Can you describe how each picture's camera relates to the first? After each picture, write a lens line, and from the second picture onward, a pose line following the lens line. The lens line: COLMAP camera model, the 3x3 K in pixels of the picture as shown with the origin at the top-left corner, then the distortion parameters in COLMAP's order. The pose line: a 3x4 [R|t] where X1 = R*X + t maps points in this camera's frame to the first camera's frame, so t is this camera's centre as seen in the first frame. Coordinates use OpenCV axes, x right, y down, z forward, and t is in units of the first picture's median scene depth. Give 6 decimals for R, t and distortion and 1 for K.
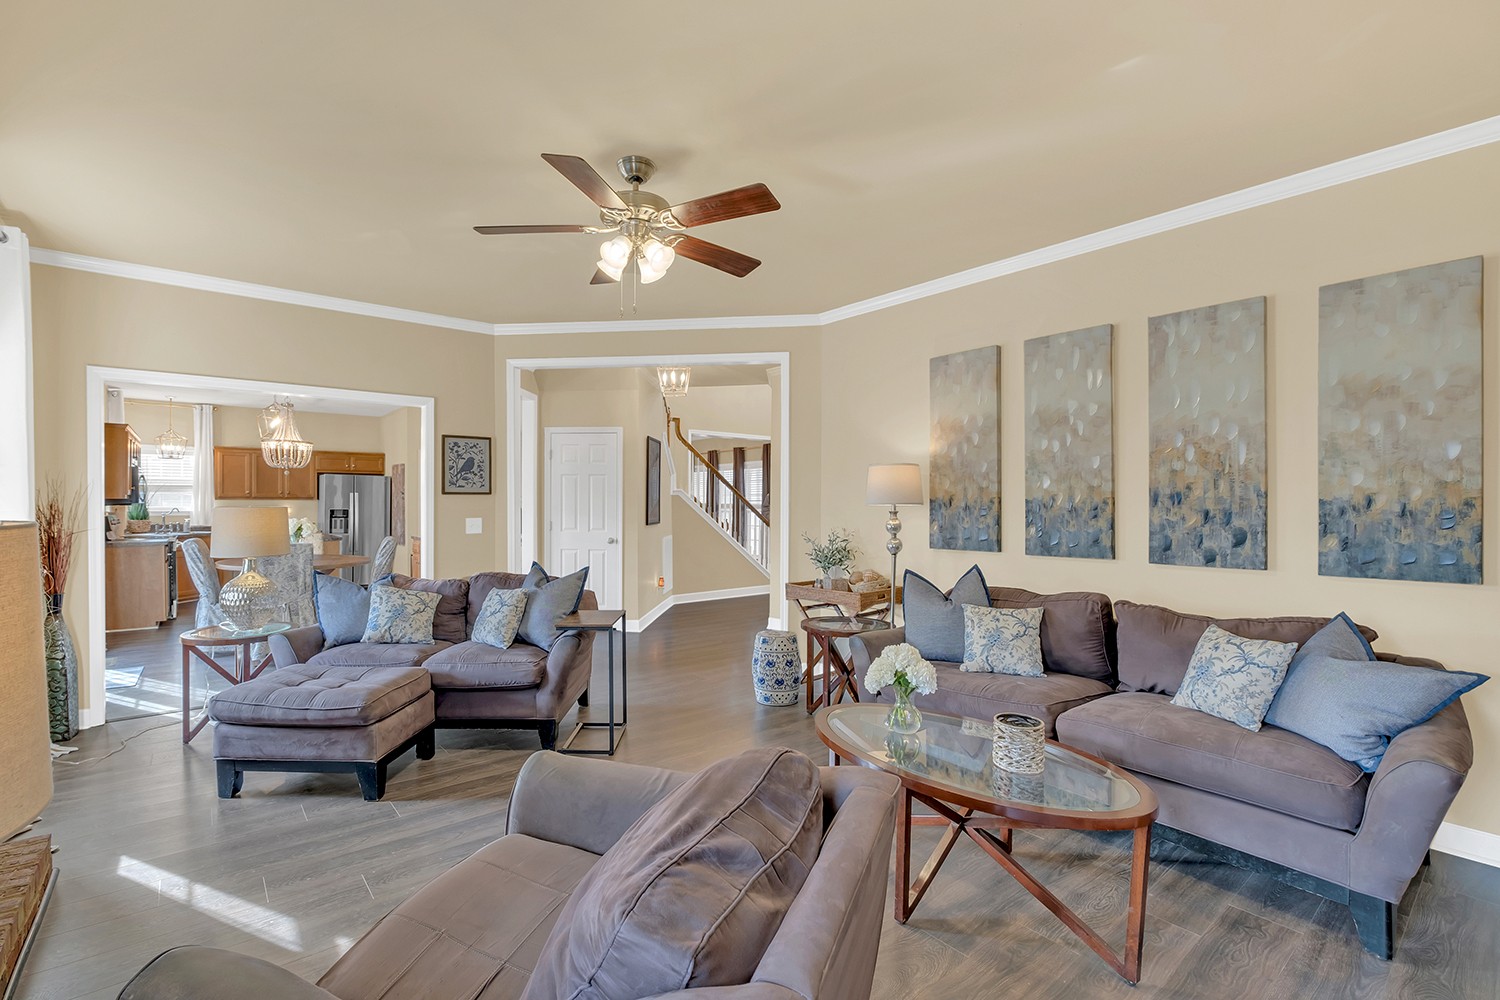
lens RADIAL K [[673.2, 0, 747.4], [0, 673.2, 507.9], [0, 0, 1]] dist [0.000575, 0.000025]
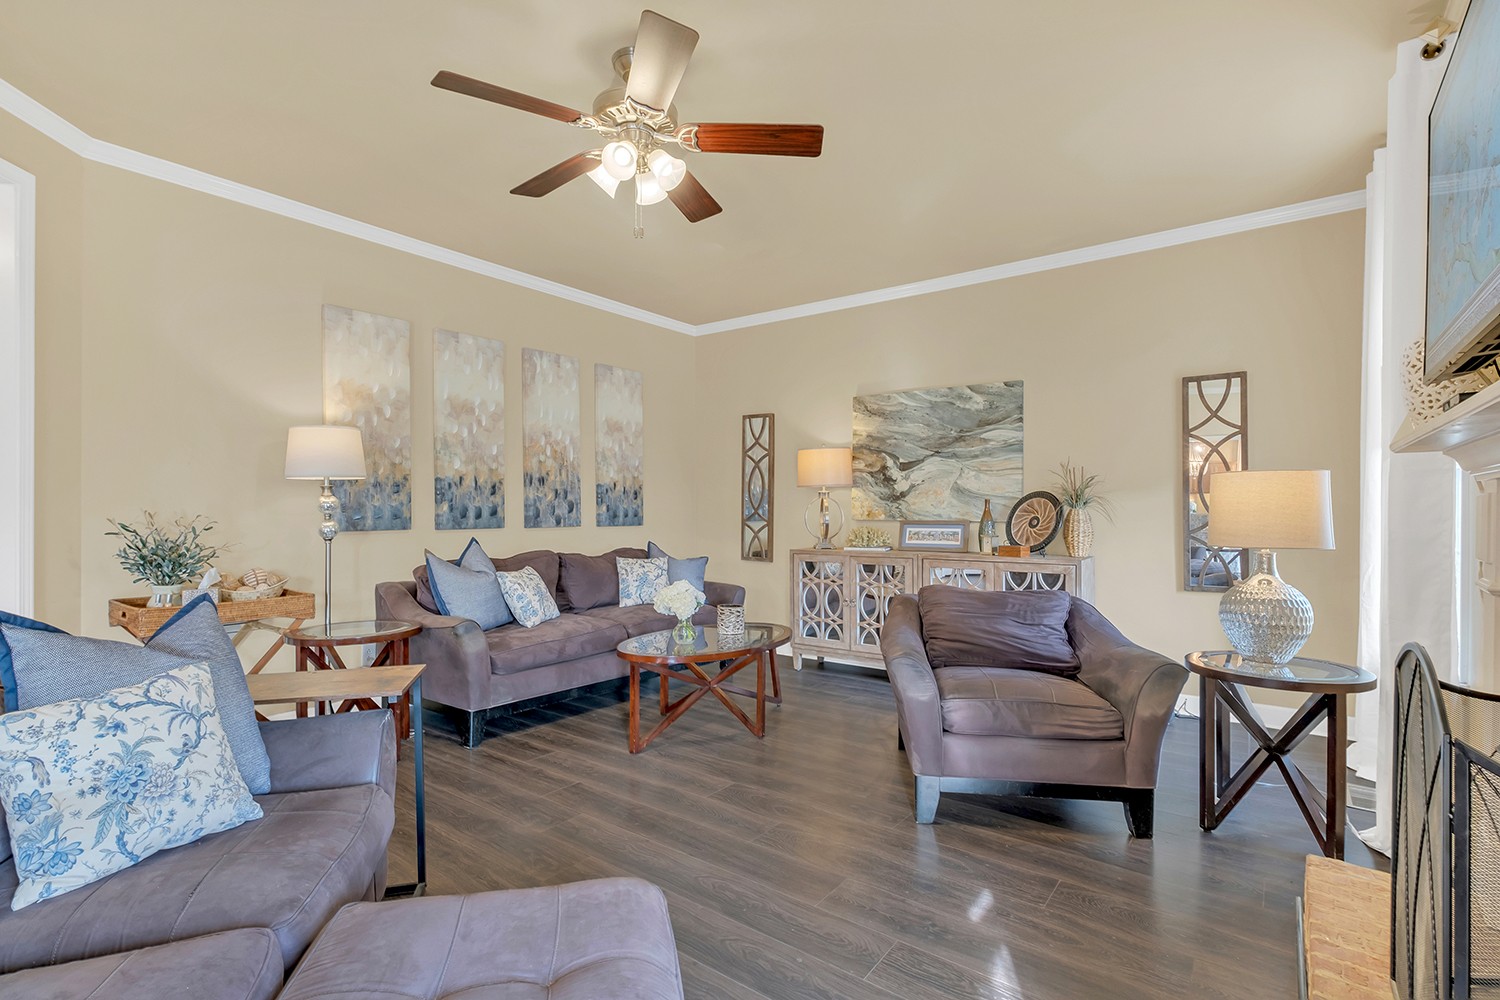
lens RADIAL K [[648.6, 0, 749.2], [0, 648.6, 486.0], [0, 0, 1]] dist [0.000045, -0.000019]
pose [[-0.188747, -0.003652, 0.982019, -0.741568], [-0.029424, 0.999565, -0.001939, -0.012683], [-0.981585, -0.029261, -0.188773, 0.759473]]
